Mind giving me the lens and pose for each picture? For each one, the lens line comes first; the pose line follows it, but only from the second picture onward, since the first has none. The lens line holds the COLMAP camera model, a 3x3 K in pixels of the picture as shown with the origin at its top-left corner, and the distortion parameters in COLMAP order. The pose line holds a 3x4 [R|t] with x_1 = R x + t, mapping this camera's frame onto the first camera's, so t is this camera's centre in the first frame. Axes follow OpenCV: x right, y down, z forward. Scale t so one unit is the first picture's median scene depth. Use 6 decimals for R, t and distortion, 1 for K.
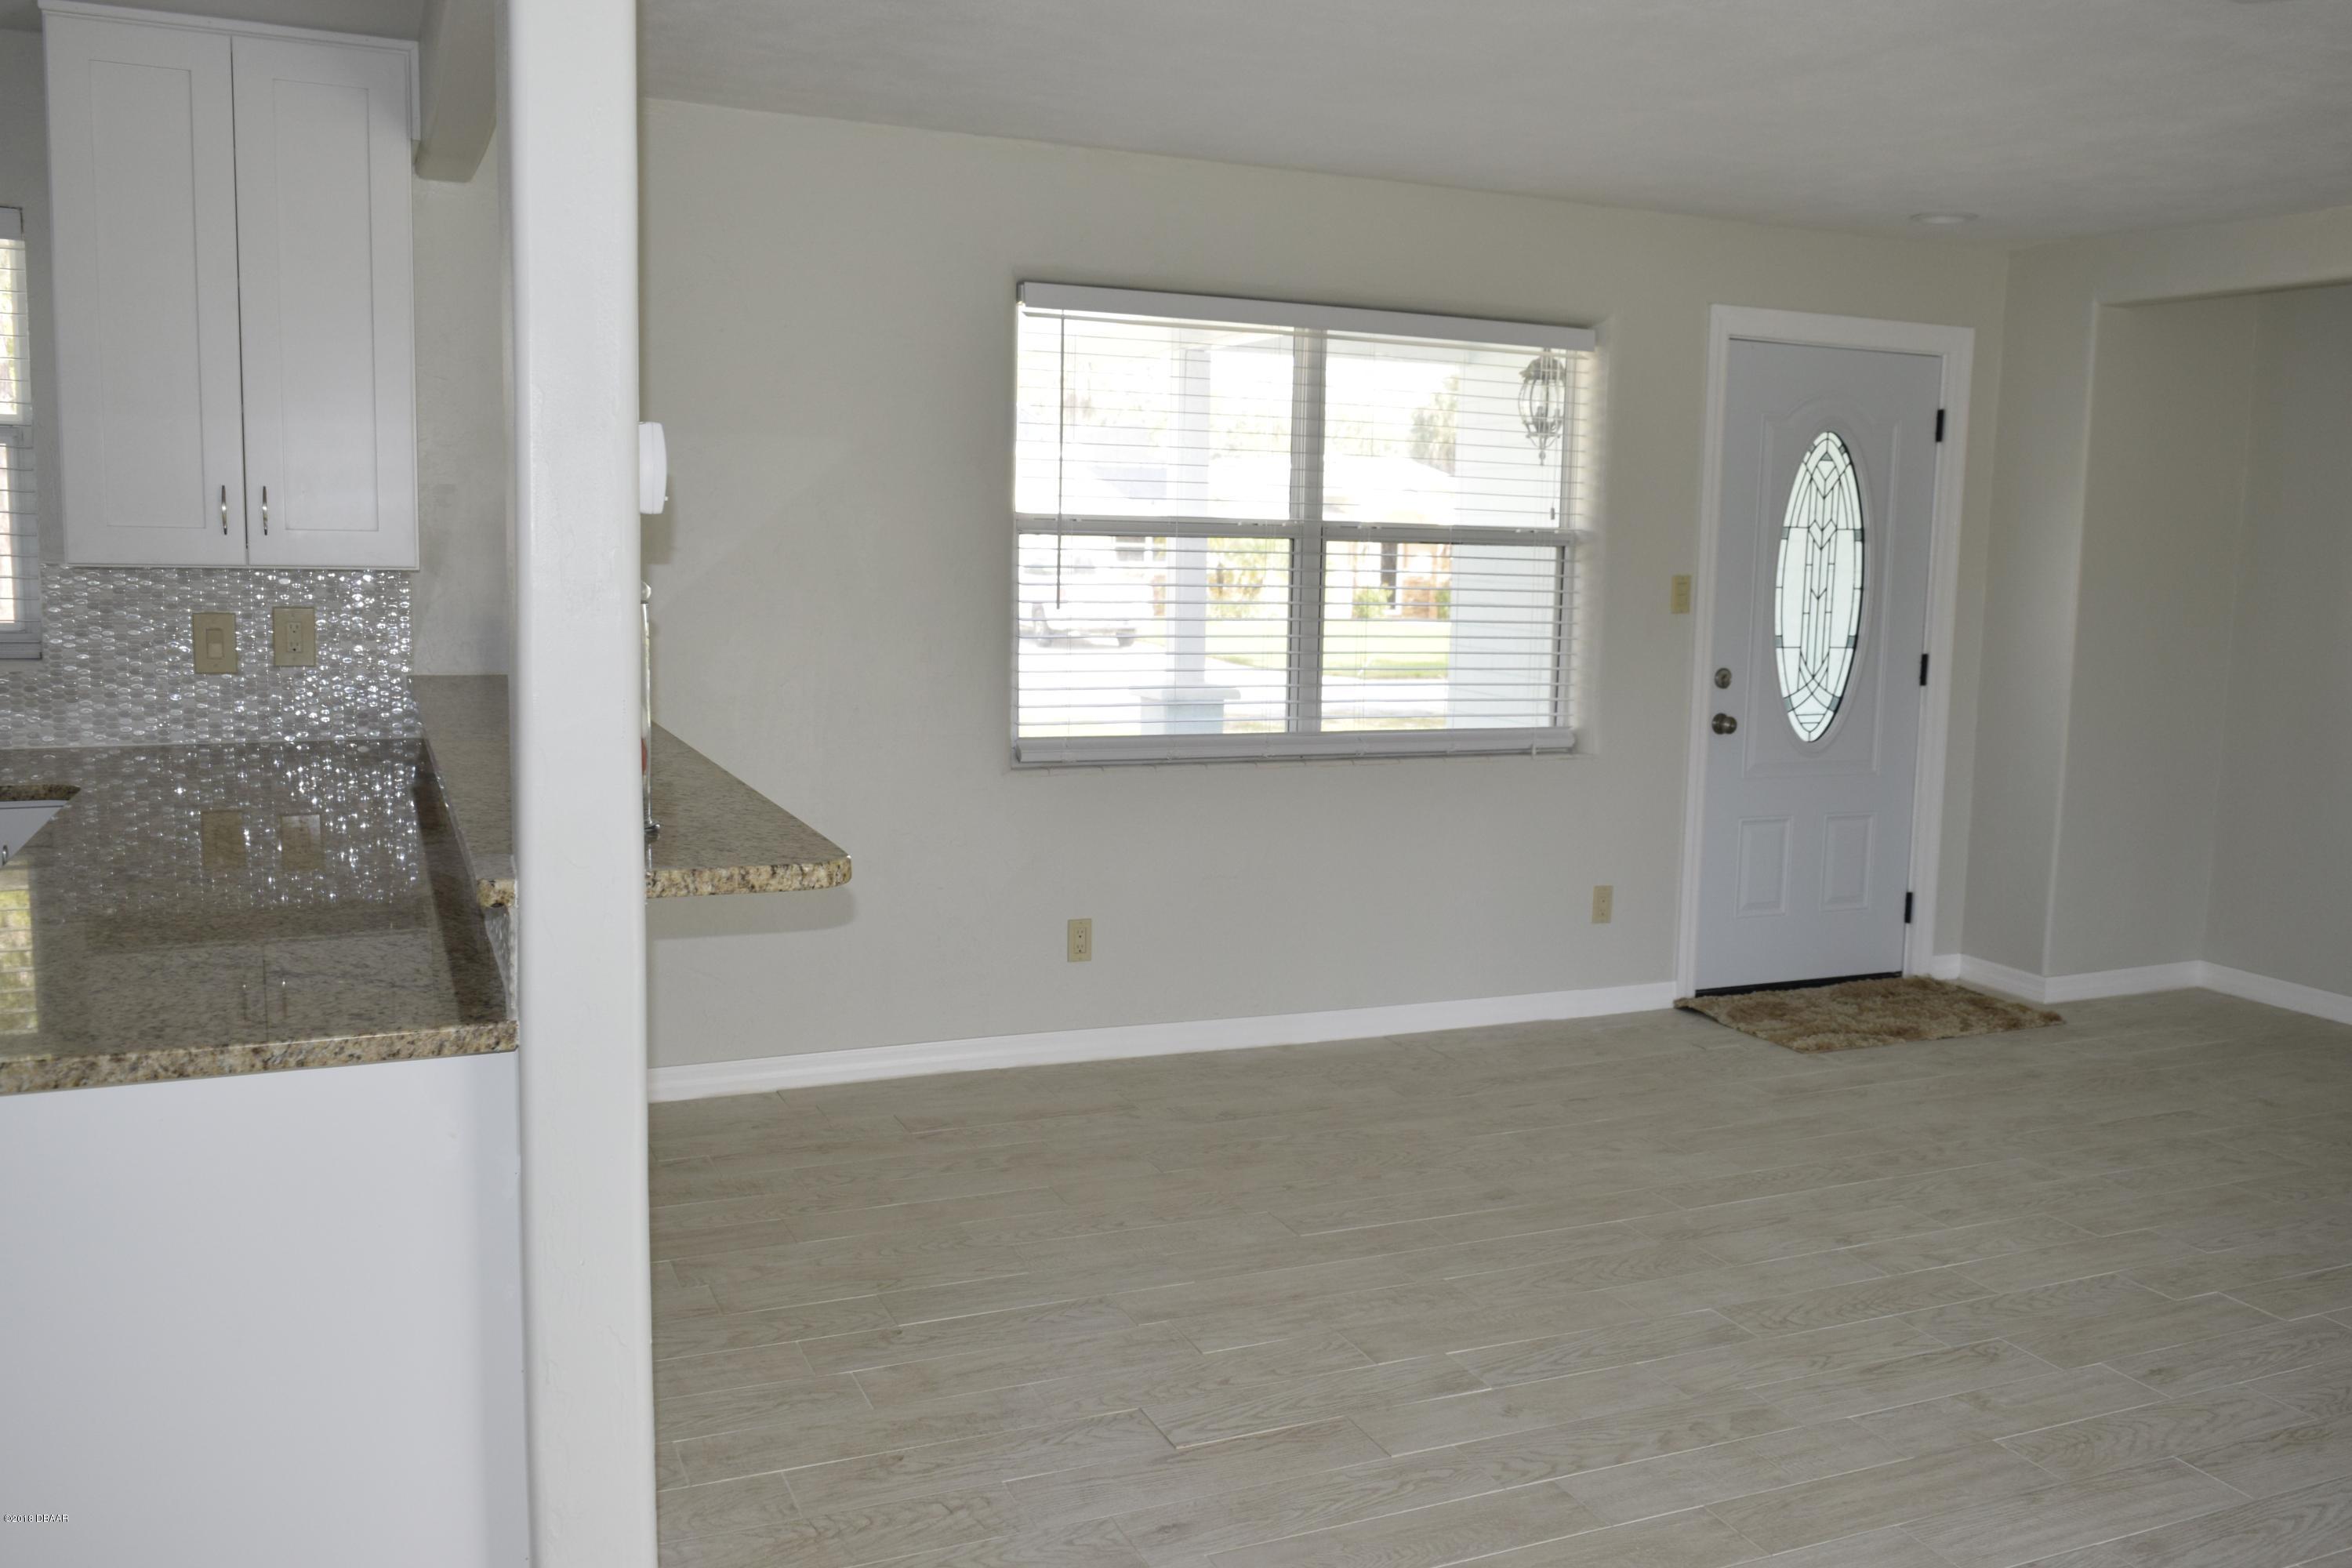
lens RADIAL K [[1959.6, 0, 1290.5], [0, 1959.6, 786.7], [0, 0, 1]] dist [-0.040704, 0.044345]
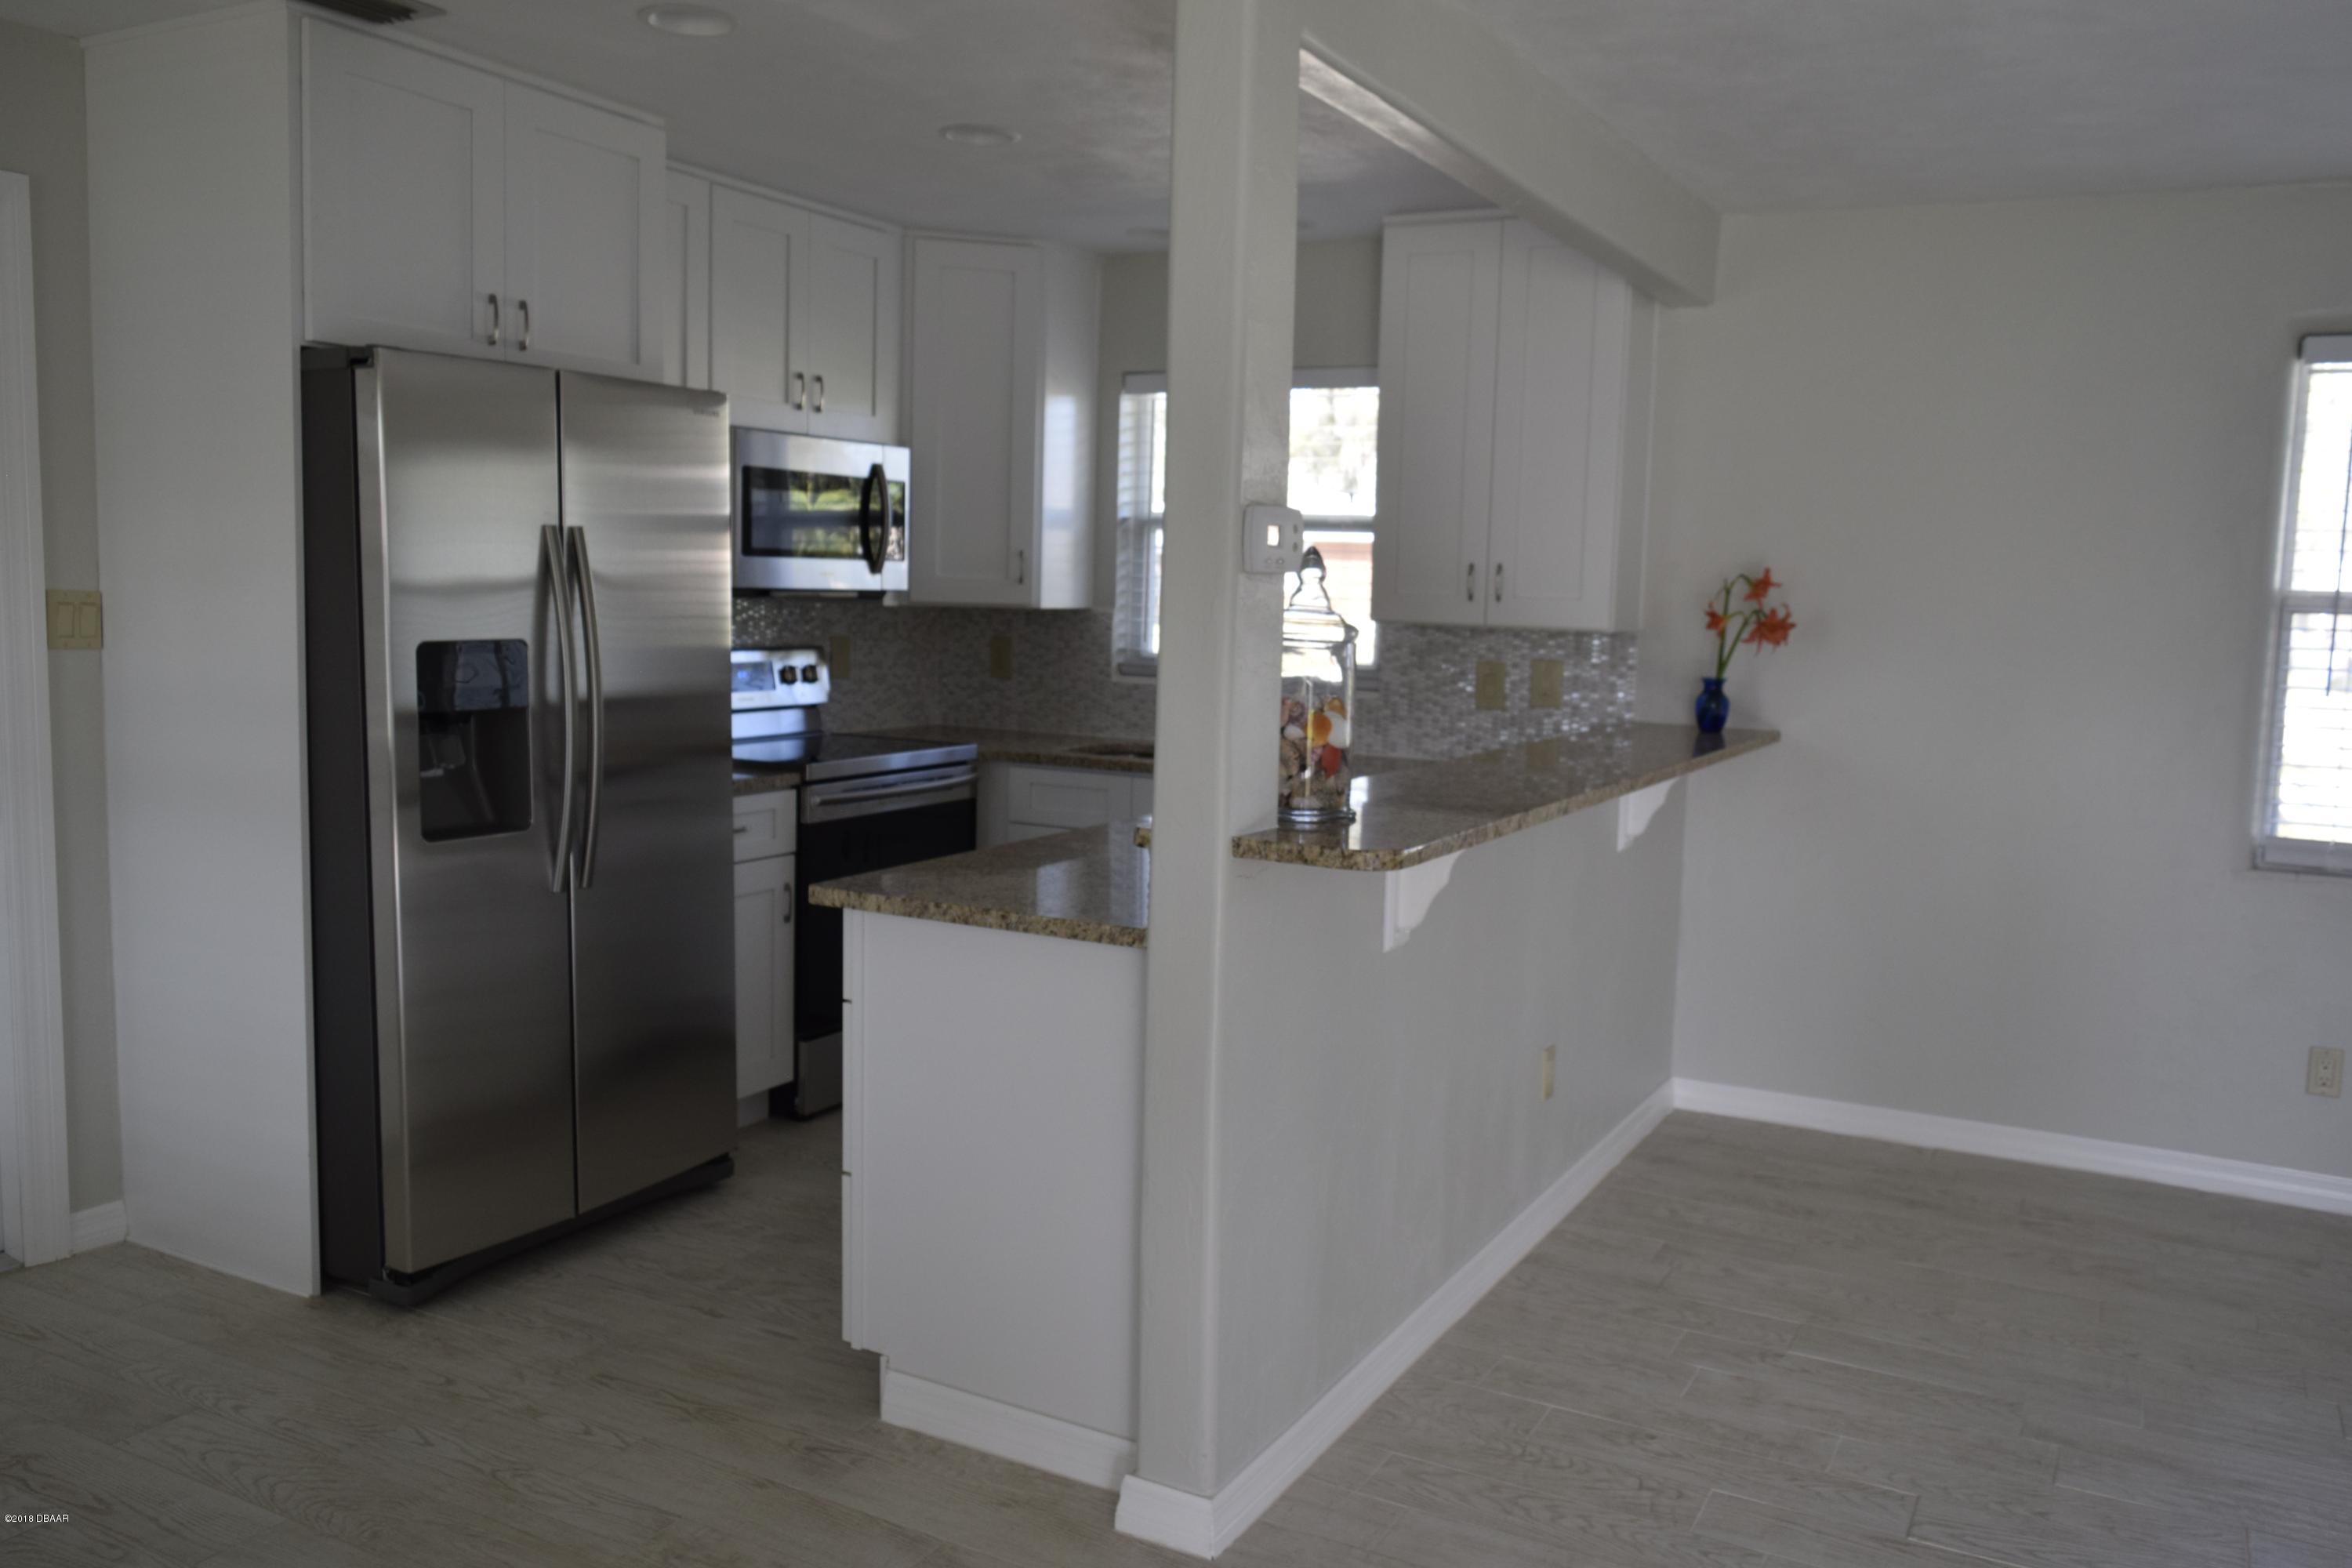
lens RADIAL K [[1885.4, 0, 1145.8], [0, 1885.4, 787.9], [0, 0, 1]] dist [-0.028028, 0.009746]
pose [[0.573625, 0.085027, -0.814693, 0.250056], [-0.117787, 0.992823, 0.020685, -0.003670], [0.810605, 0.084095, 0.579524, 0.067232]]
